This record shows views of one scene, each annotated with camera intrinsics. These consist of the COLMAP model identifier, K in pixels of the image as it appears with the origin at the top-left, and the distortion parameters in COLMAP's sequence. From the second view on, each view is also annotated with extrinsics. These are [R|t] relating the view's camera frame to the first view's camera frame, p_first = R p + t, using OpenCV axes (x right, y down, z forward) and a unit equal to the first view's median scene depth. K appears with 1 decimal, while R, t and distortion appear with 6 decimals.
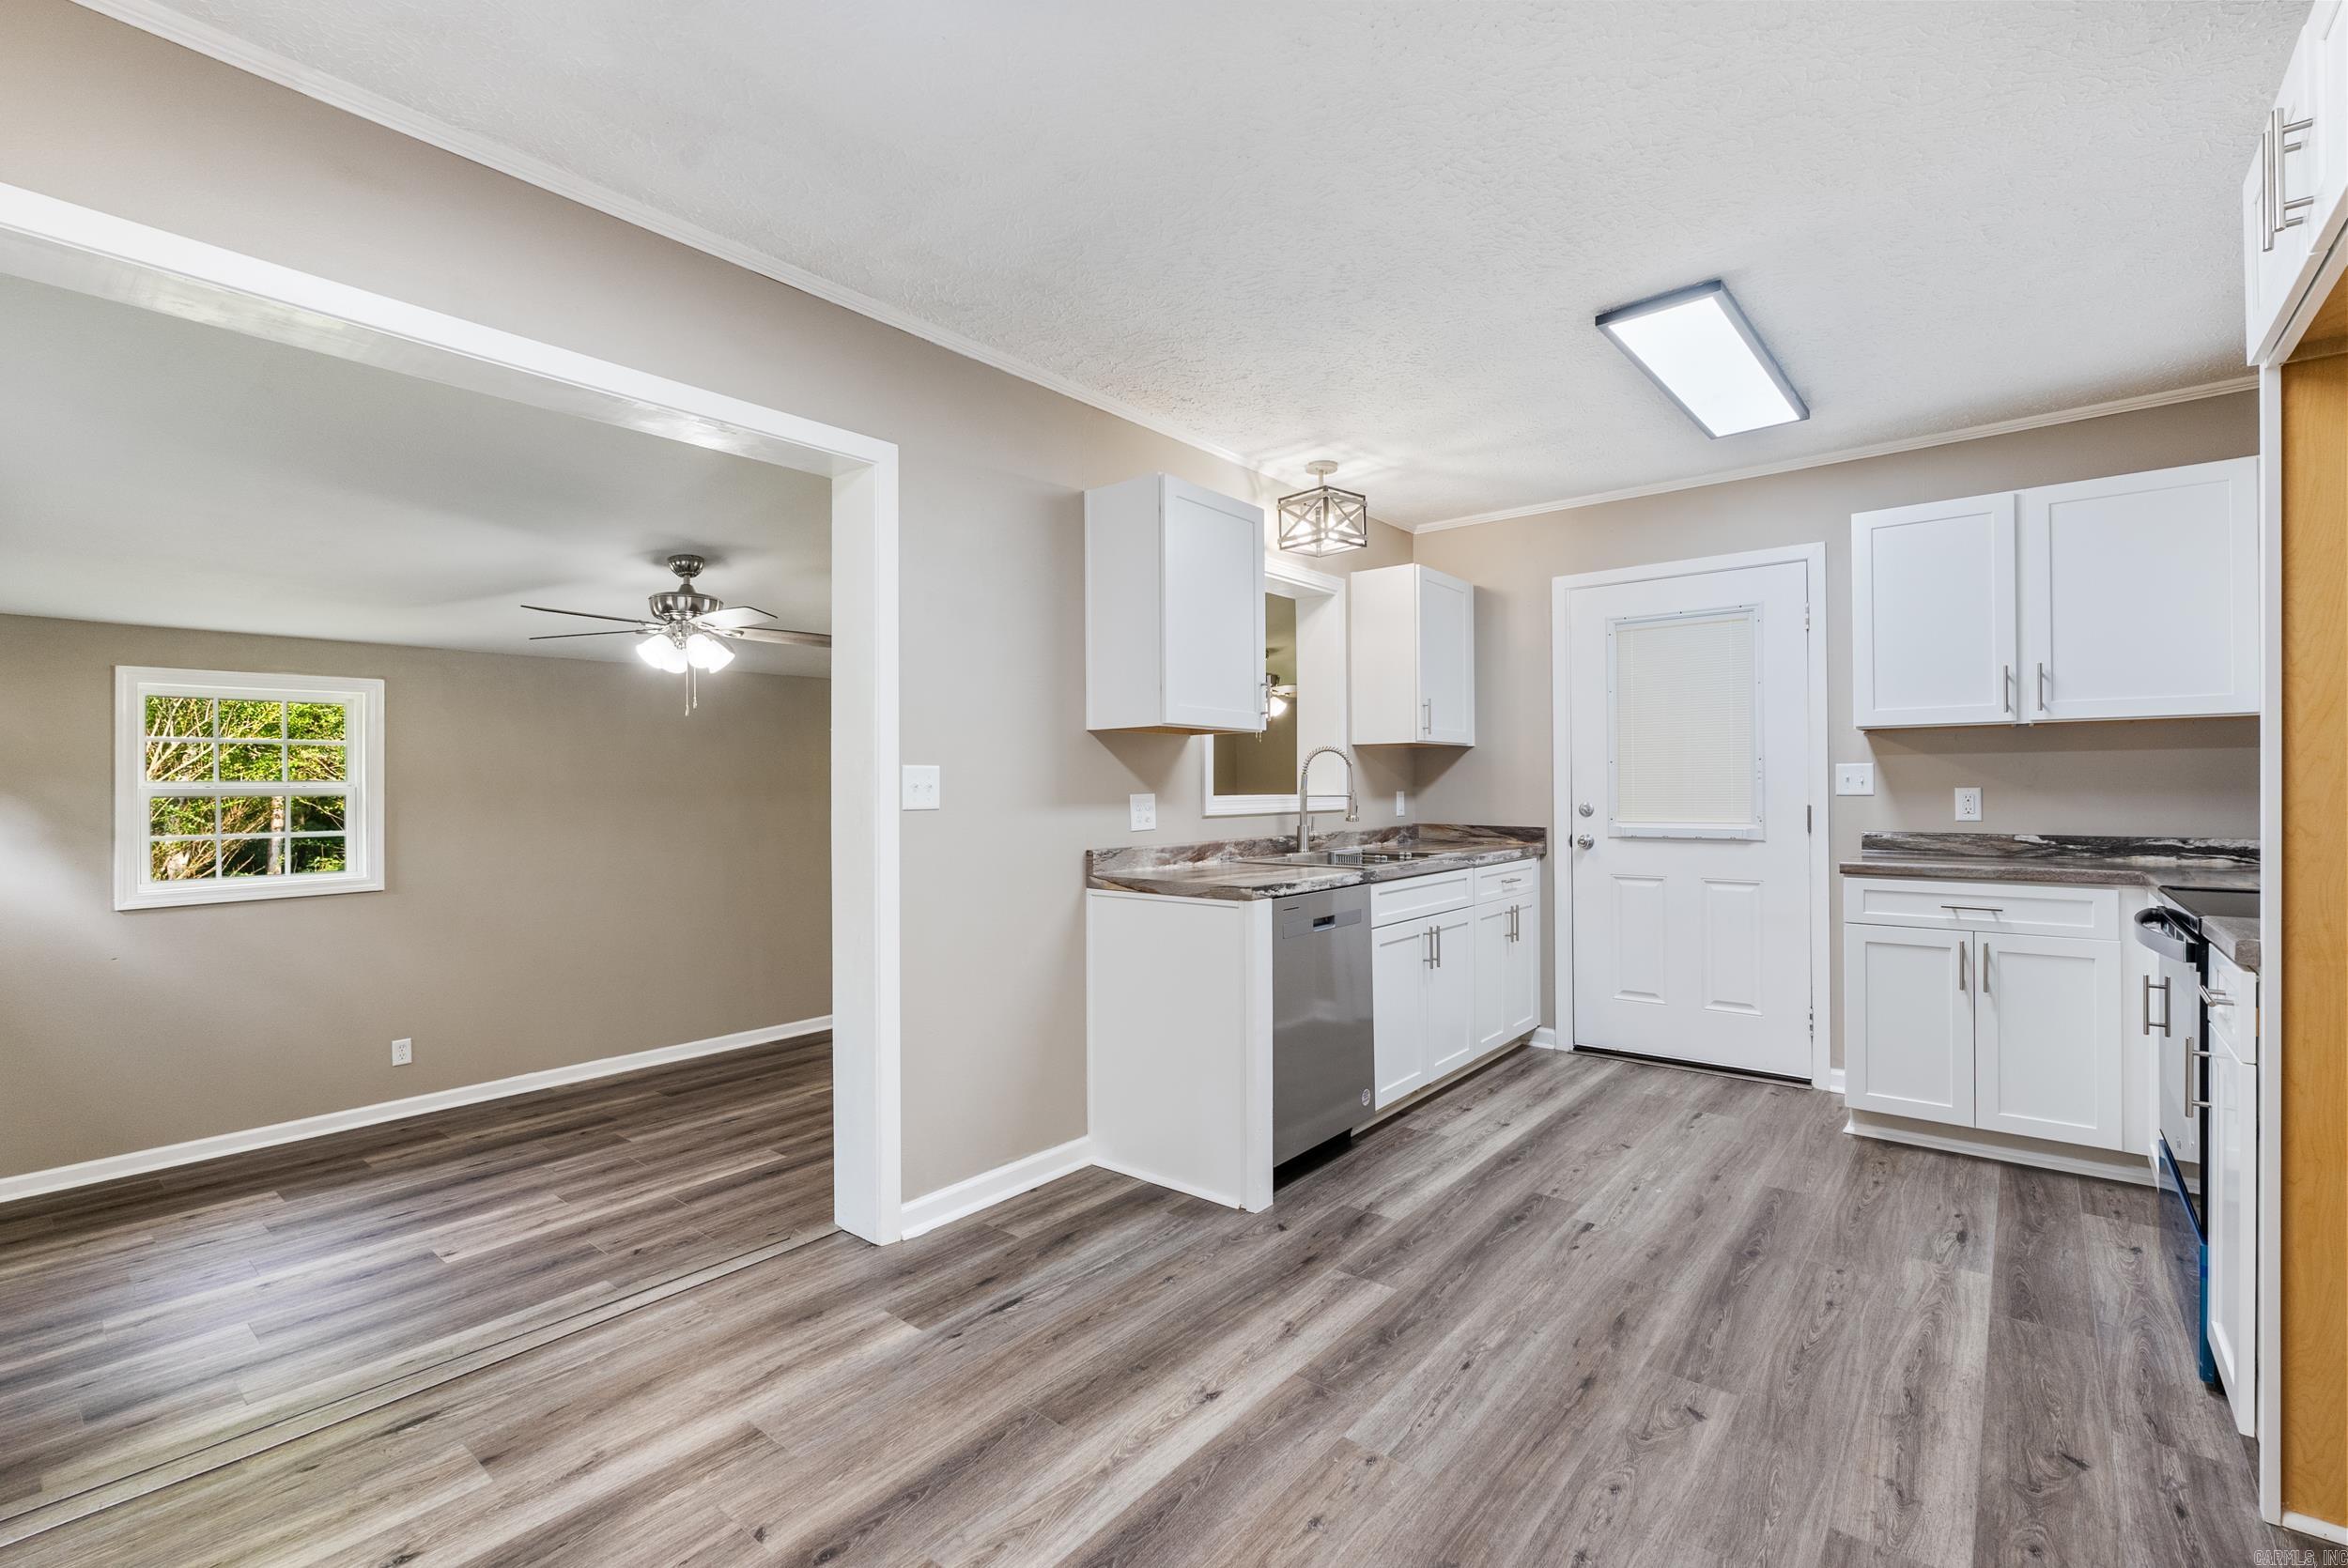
lens RADIAL K [[1029.4, 0, 1174.0], [0, 1029.4, 784.0], [0, 0, 1]] dist [-0.008371, 0.000808]
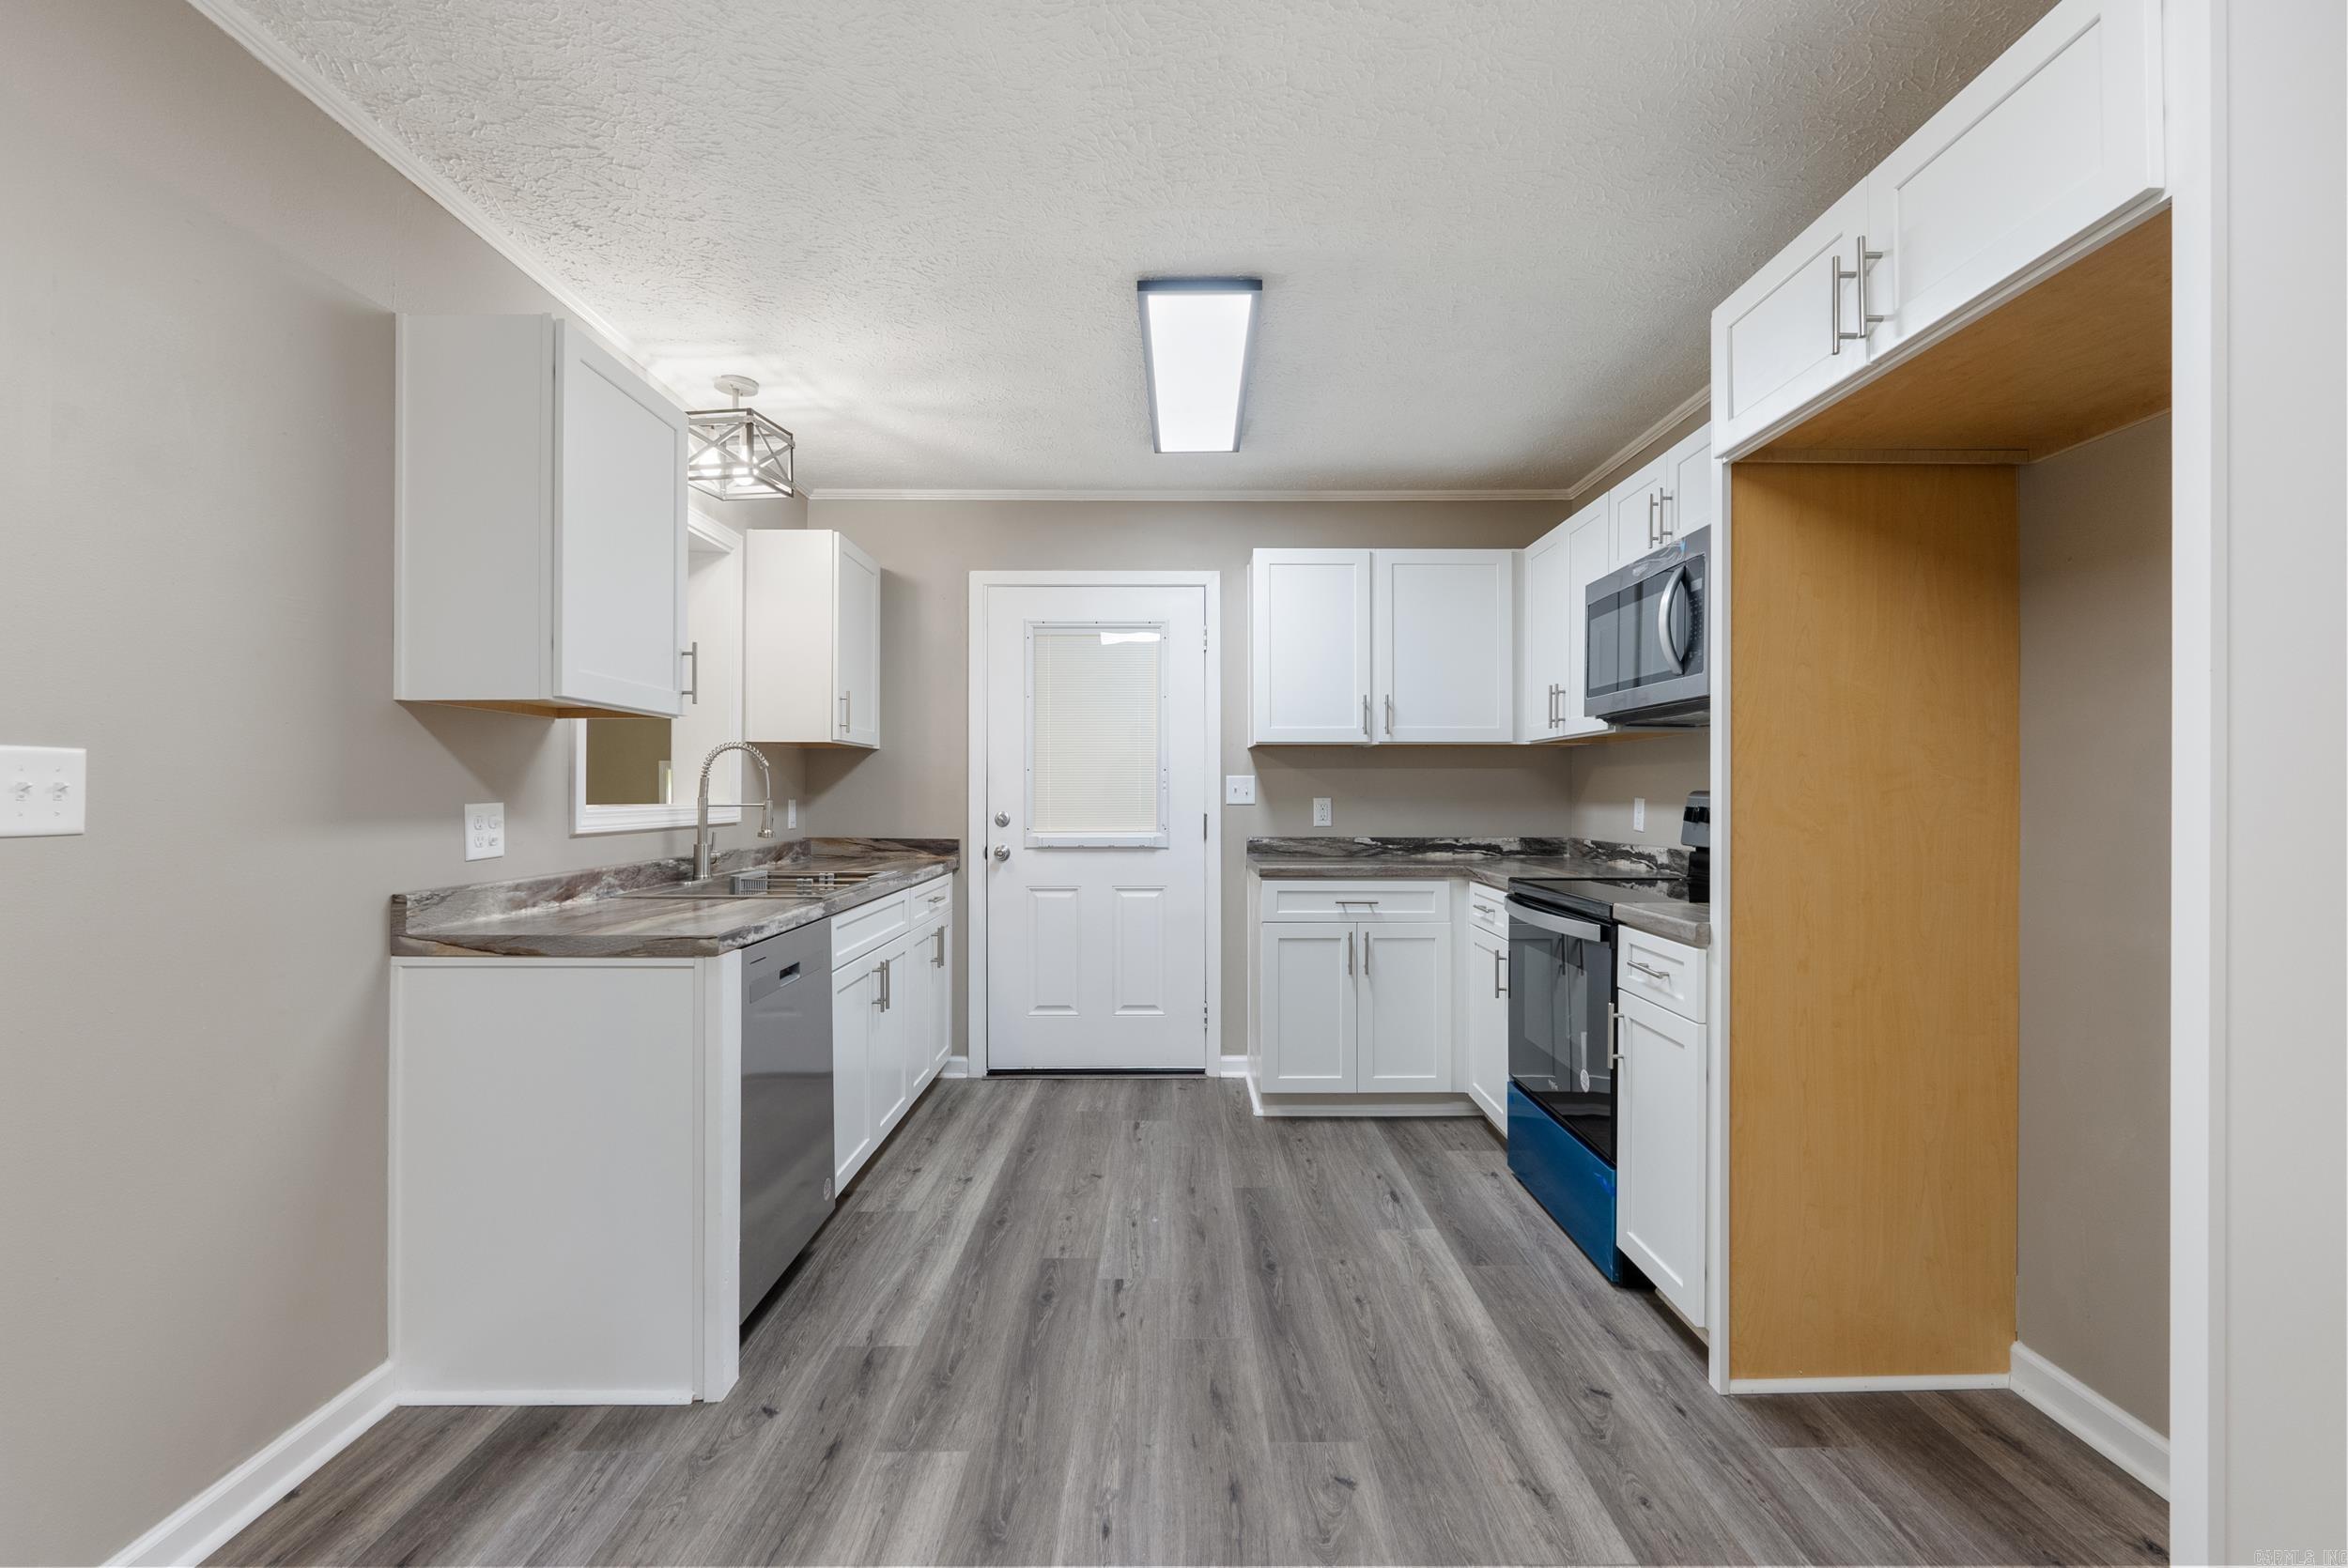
lens RADIAL K [[1029.4, 0, 1174.0], [0, 1029.4, 784.0], [0, 0, 1]] dist [-0.008371, 0.000808]
pose [[0.768689, 0.012254, 0.639505, -0.116081], [-0.007006, 0.999918, -0.010738, 0.001551], [-0.639584, 0.003773, 0.768712, 0.226526]]
